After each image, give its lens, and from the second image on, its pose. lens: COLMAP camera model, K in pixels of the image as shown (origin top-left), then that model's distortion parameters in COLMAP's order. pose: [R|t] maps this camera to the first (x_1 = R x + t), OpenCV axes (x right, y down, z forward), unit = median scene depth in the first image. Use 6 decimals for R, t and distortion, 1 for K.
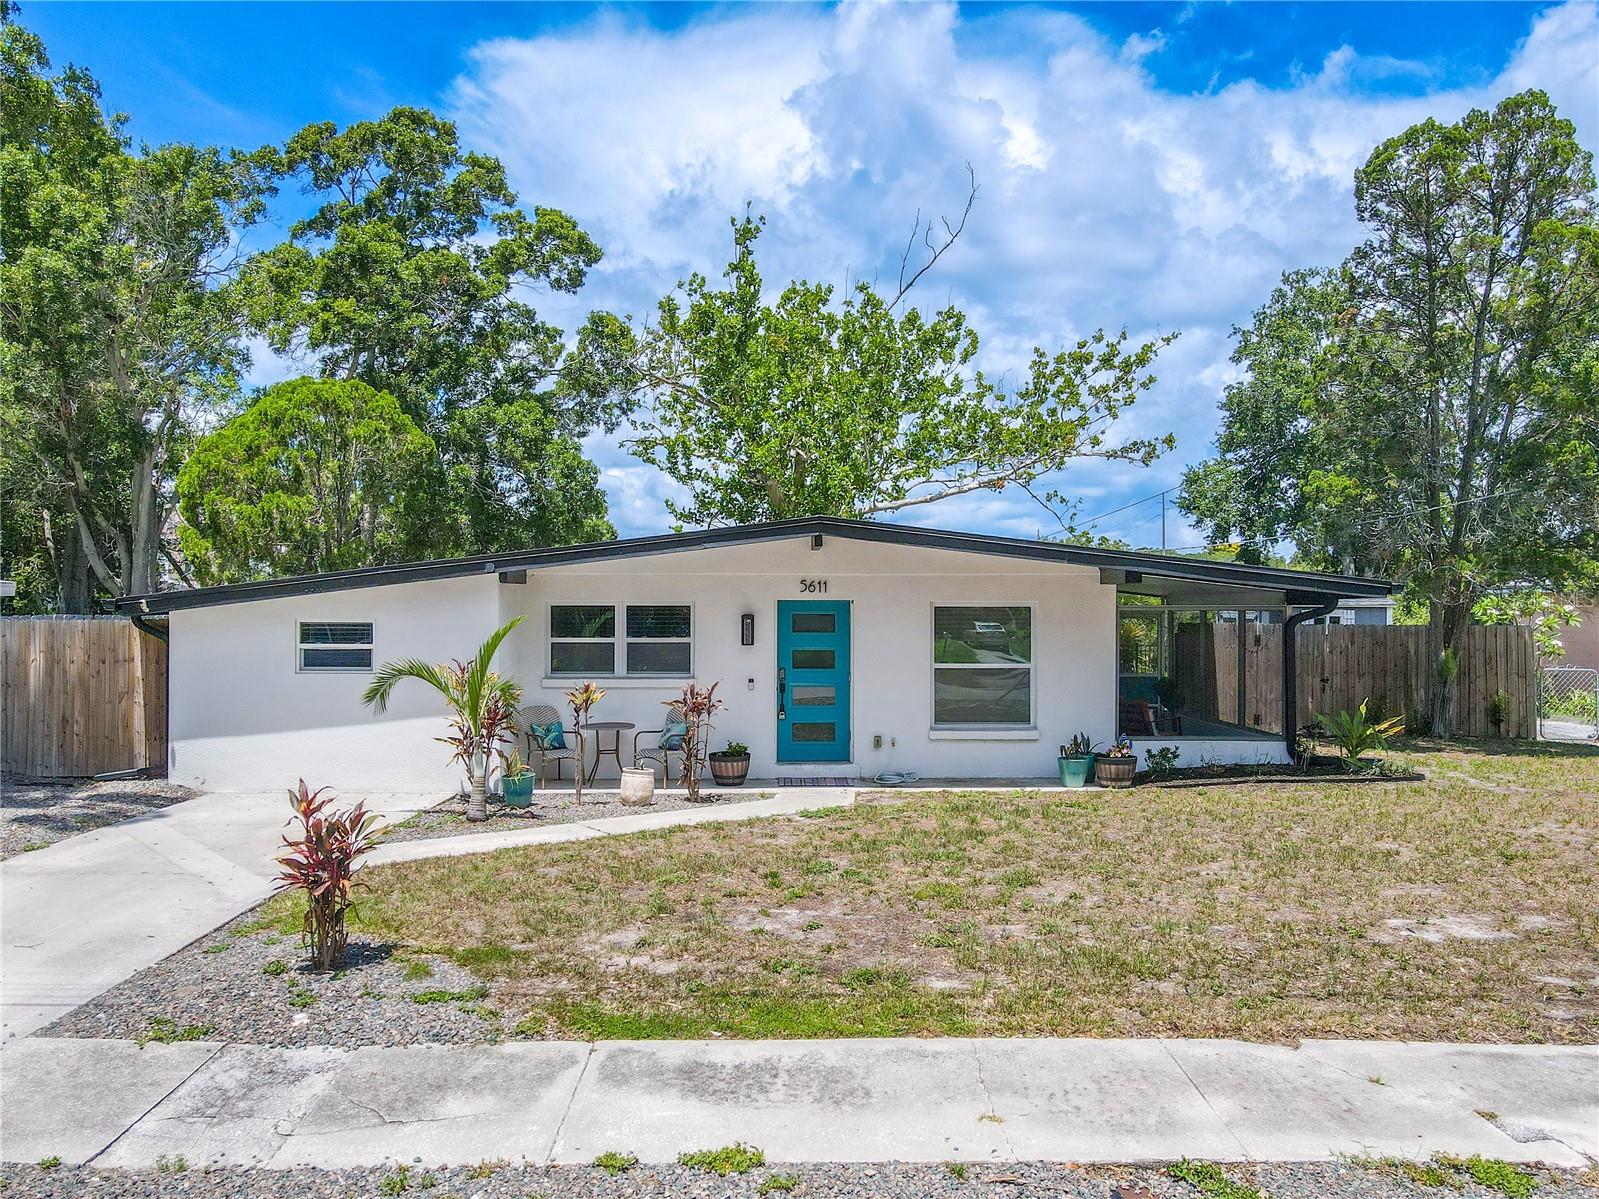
lens RADIAL K [[1131.1, 0, 799.5], [0, 1131.1, 599.5], [0, 0, 1]] dist [0.009141, -0.008353]
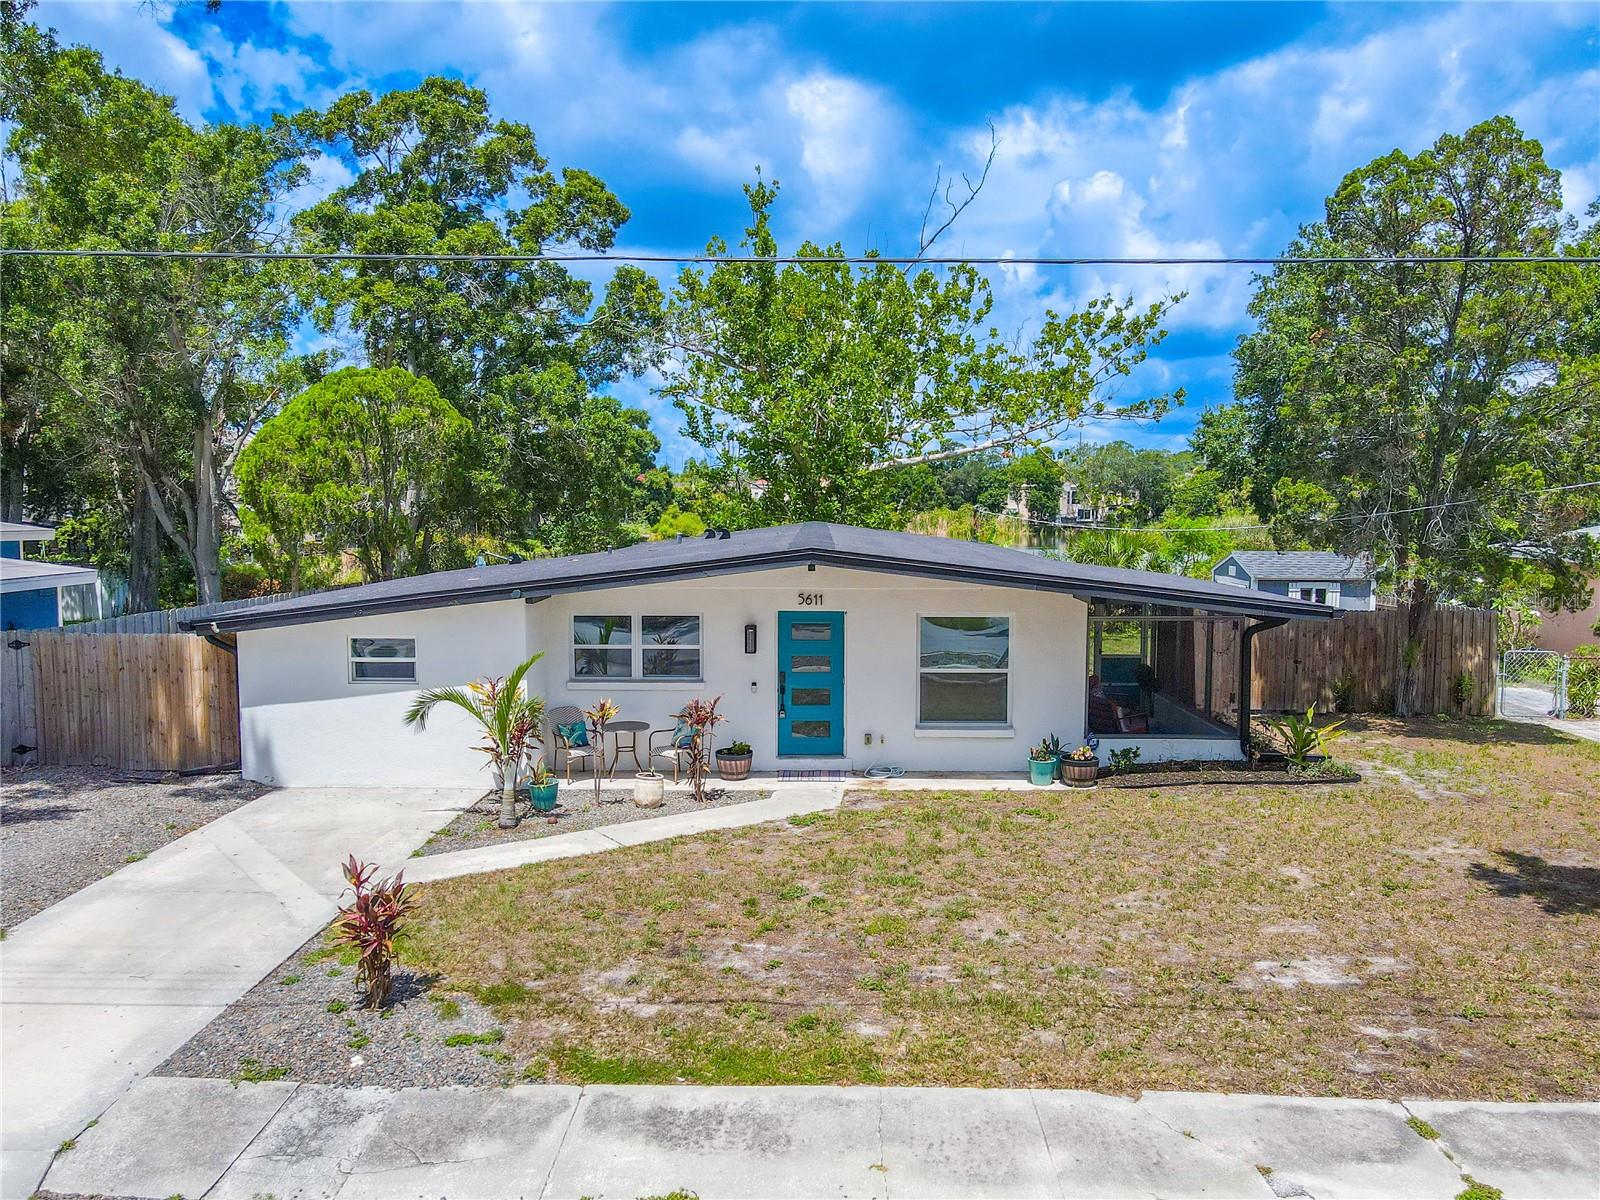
lens RADIAL K [[1104.9, 0, 800.0], [0, 1104.9, 600.0], [0, 0, 1]] dist [0.000260, 0.002095]
pose [[0.999423, -0.003225, -0.033806, 0.065019], [0.005792, 0.997081, 0.076128, -0.153022], [0.033462, -0.076280, 0.996525, -0.116708]]
